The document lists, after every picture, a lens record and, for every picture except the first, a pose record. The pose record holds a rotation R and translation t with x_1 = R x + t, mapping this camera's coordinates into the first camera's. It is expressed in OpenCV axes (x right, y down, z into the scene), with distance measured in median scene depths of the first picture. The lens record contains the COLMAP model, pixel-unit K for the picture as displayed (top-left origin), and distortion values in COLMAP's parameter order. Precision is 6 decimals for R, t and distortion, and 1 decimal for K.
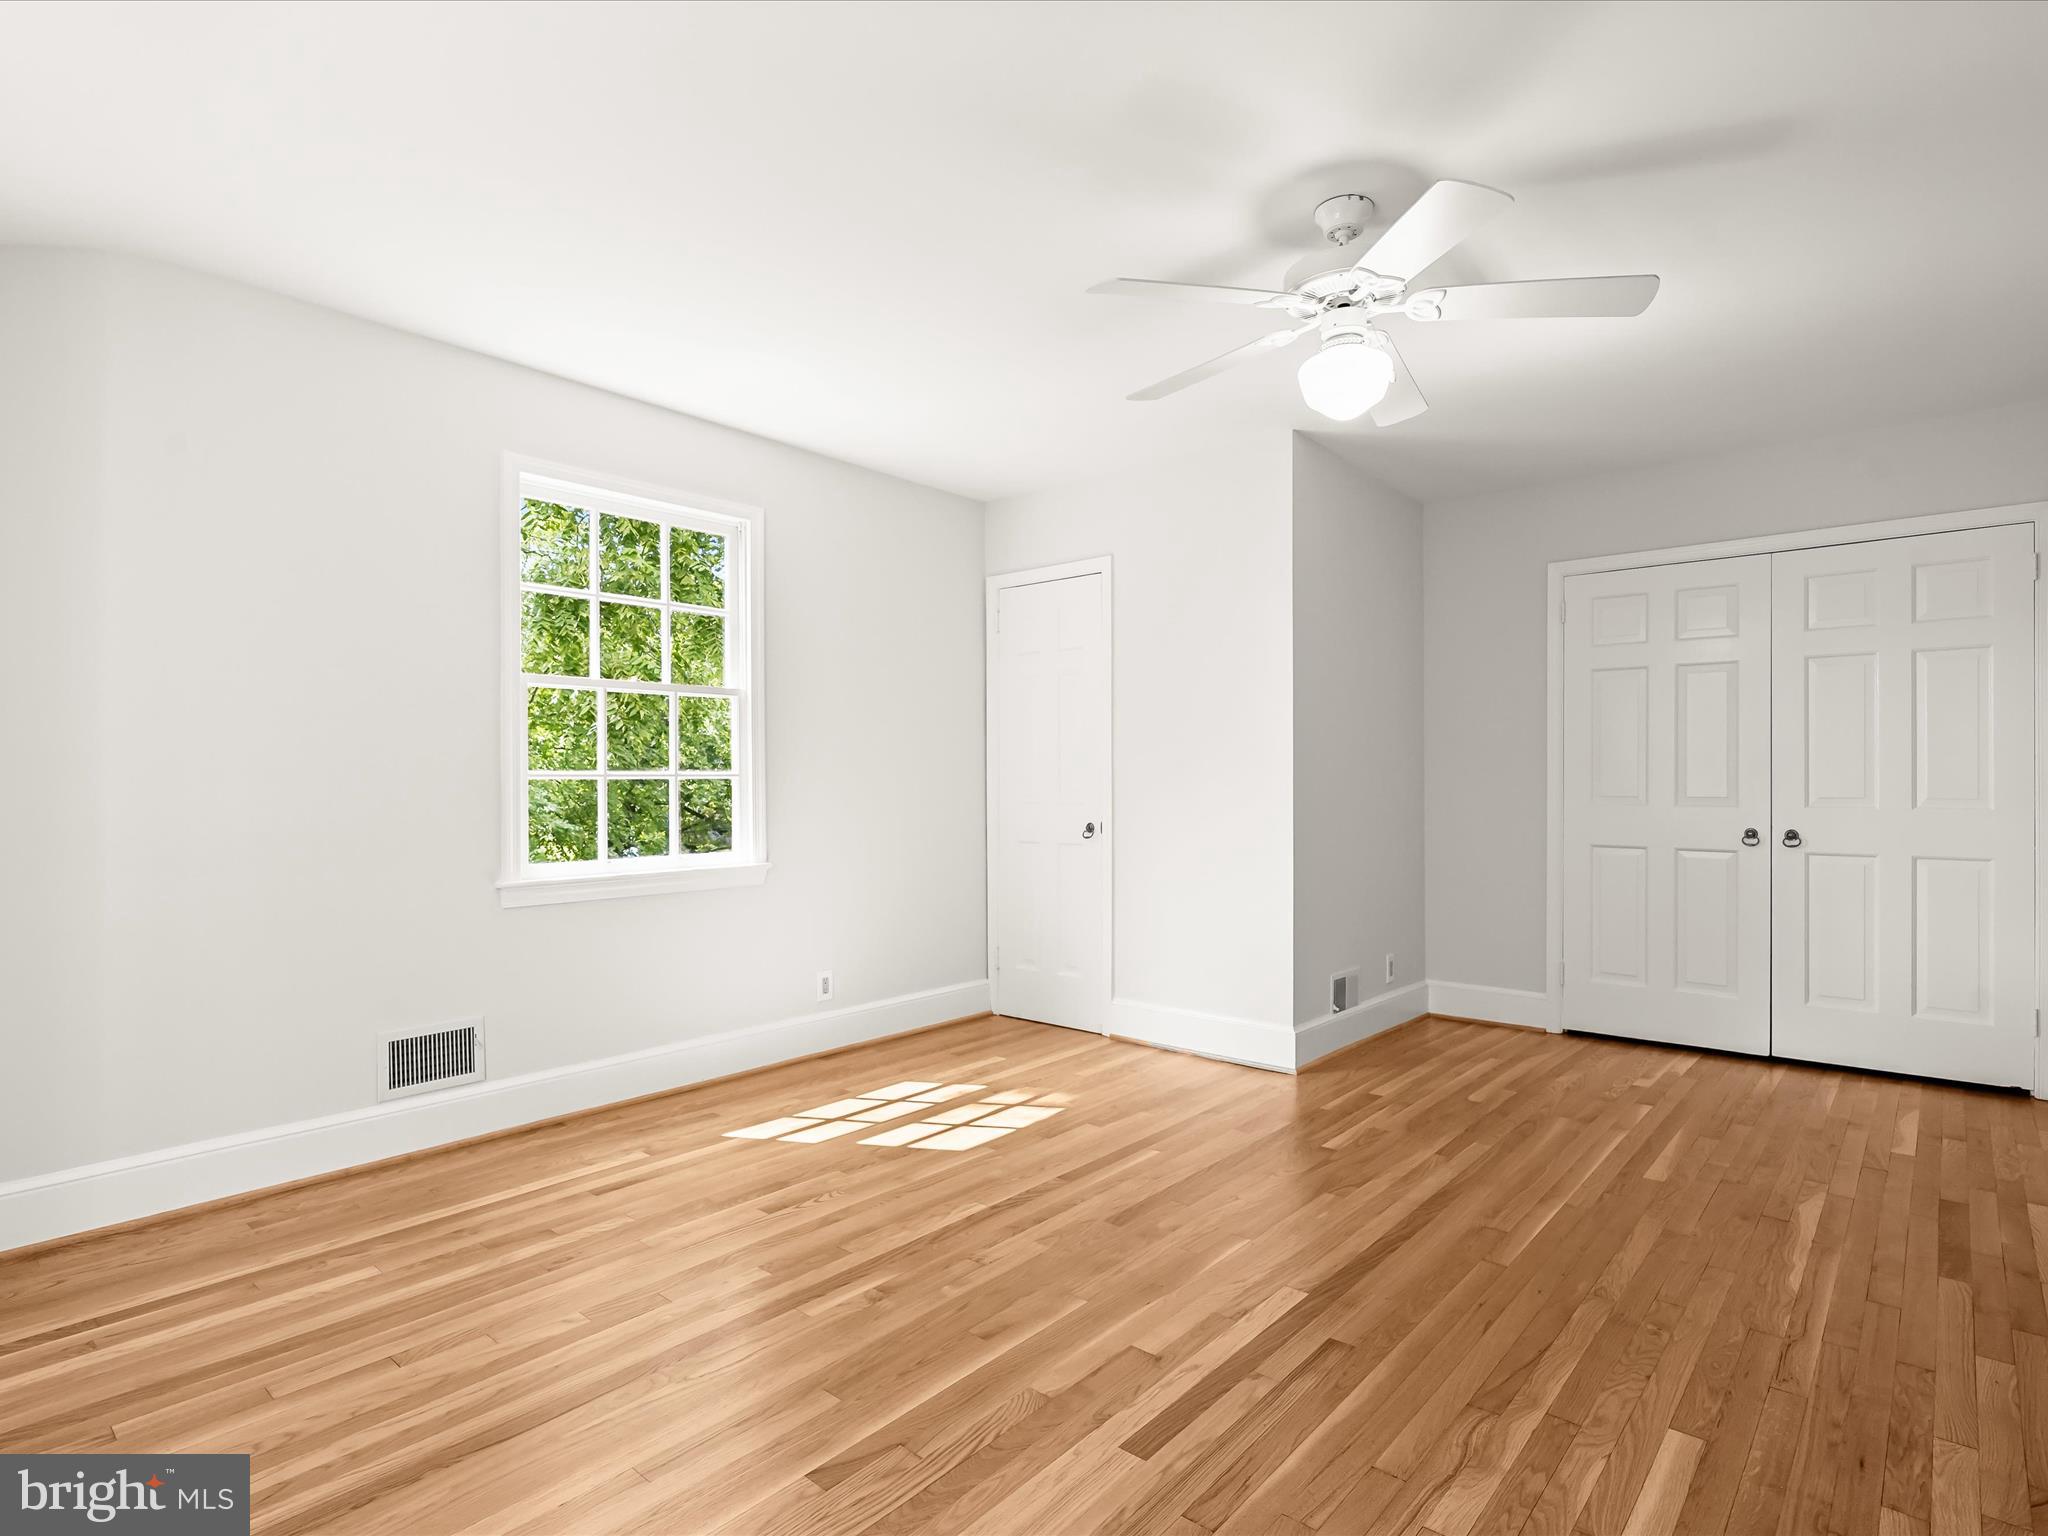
lens RADIAL K [[1067.1, 0, 1017.8], [0, 1067.1, 785.1], [0, 0, 1]] dist [0.000856, -0.000585]
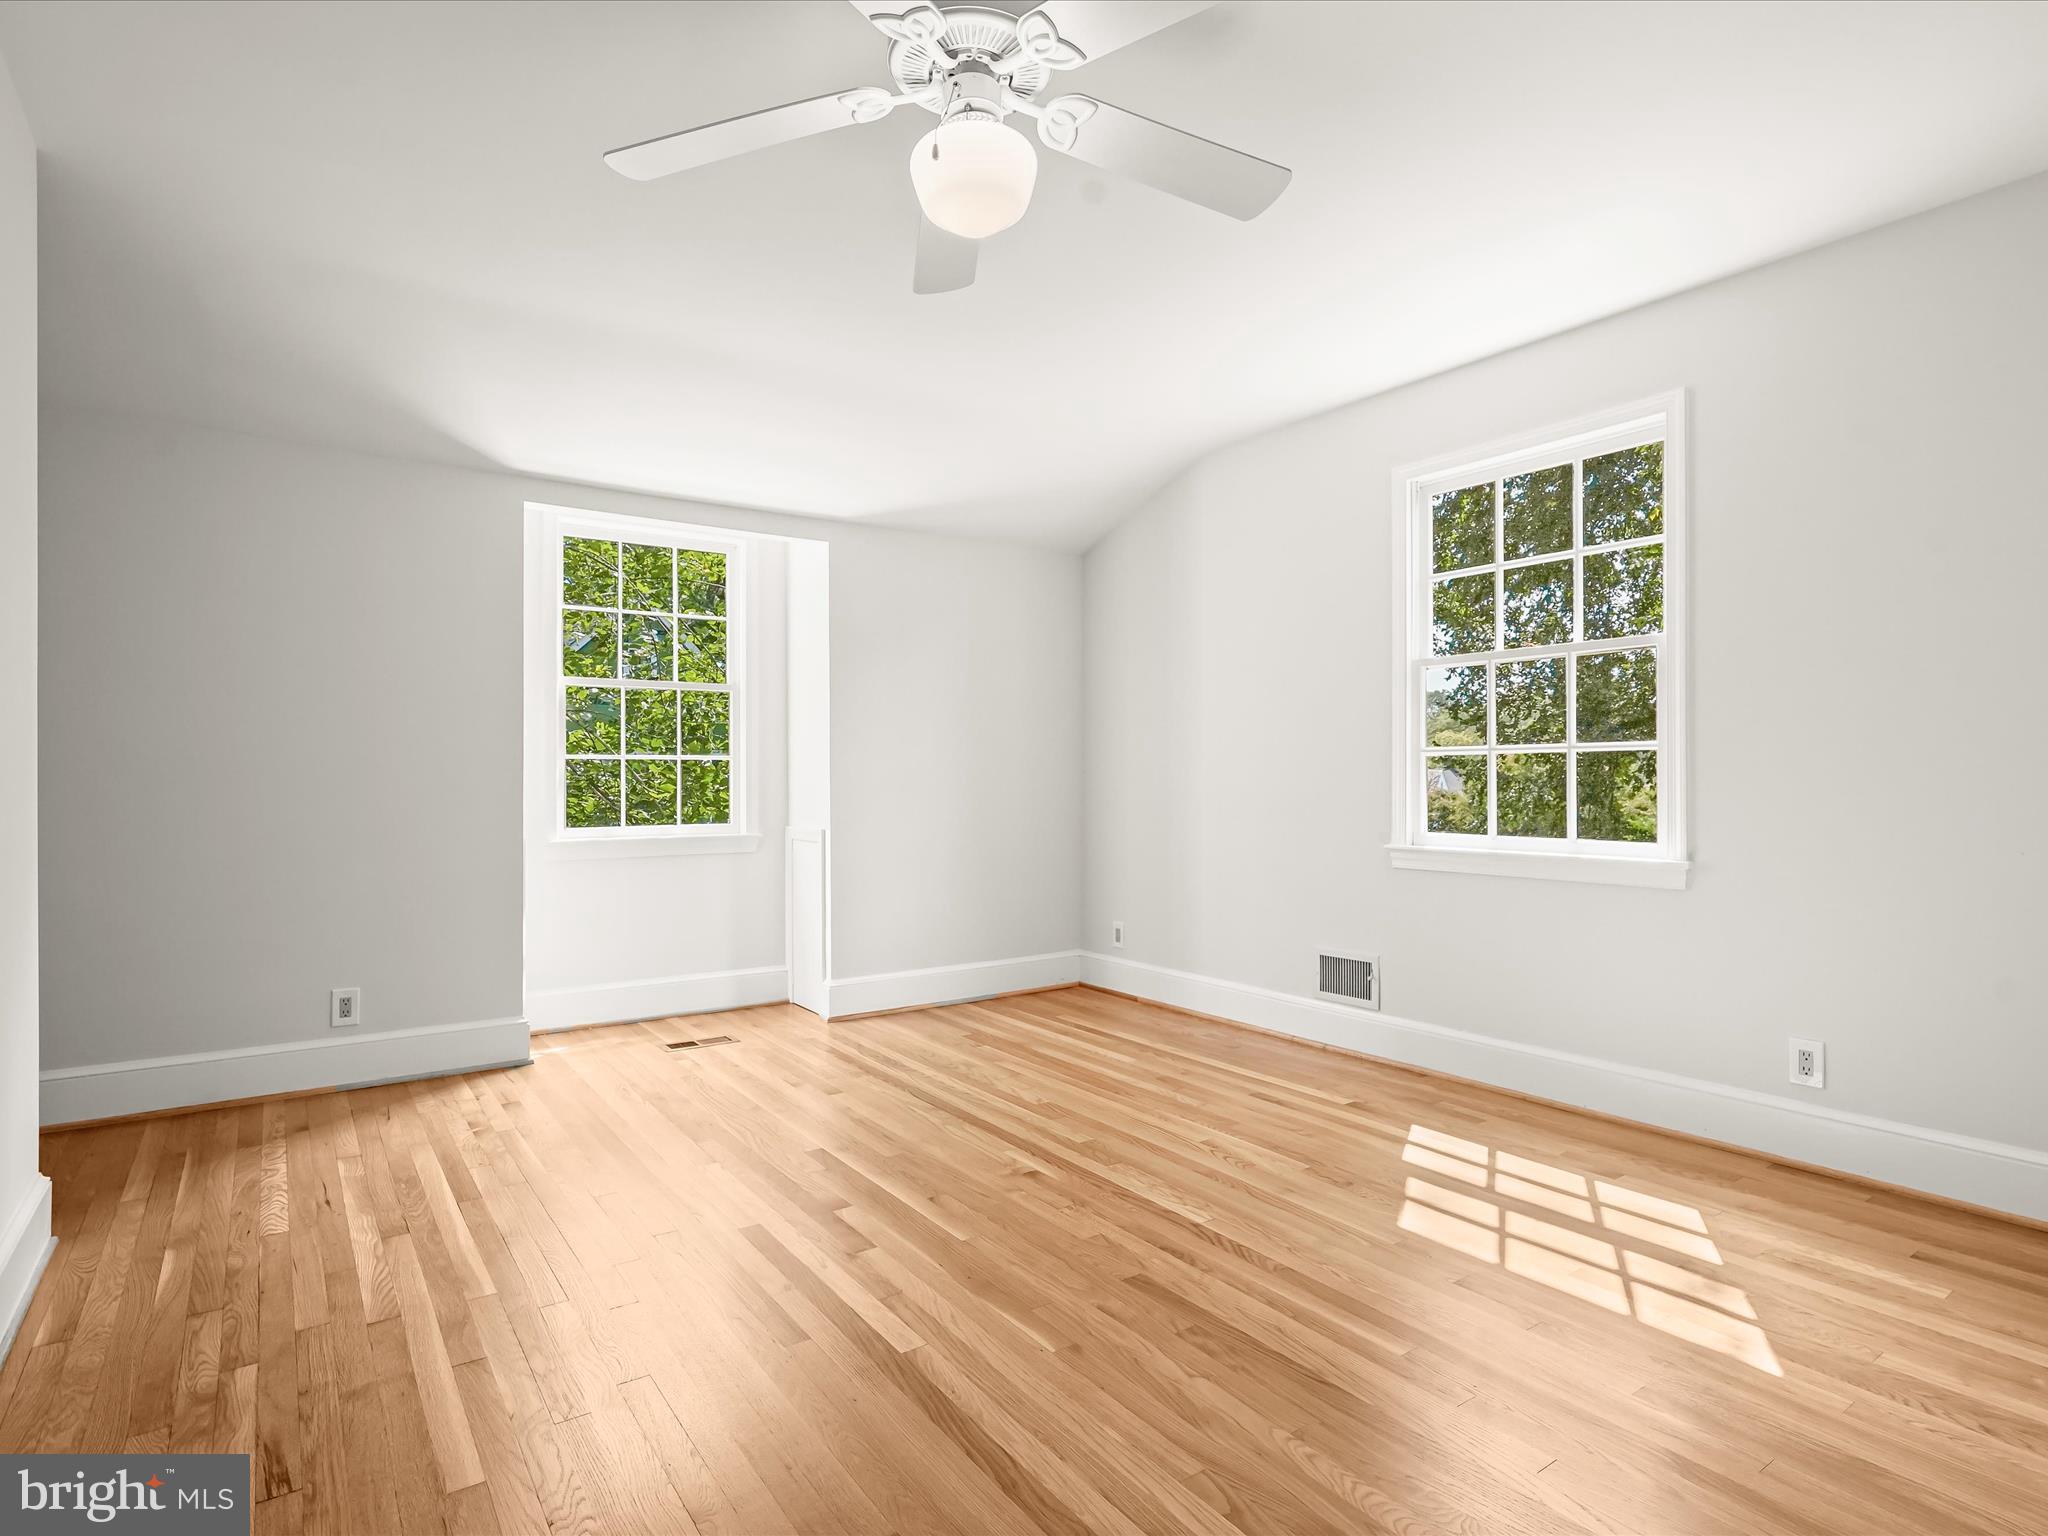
lens RADIAL K [[1067.1, 0, 1017.8], [0, 1067.1, 785.1], [0, 0, 1]] dist [0.000856, -0.000585]
pose [[-0.237802, 0.013983, -0.971213, 0.738335], [0.002301, 0.999902, 0.013833, 0.009587], [0.971311, 0.001054, -0.237811, 0.892245]]
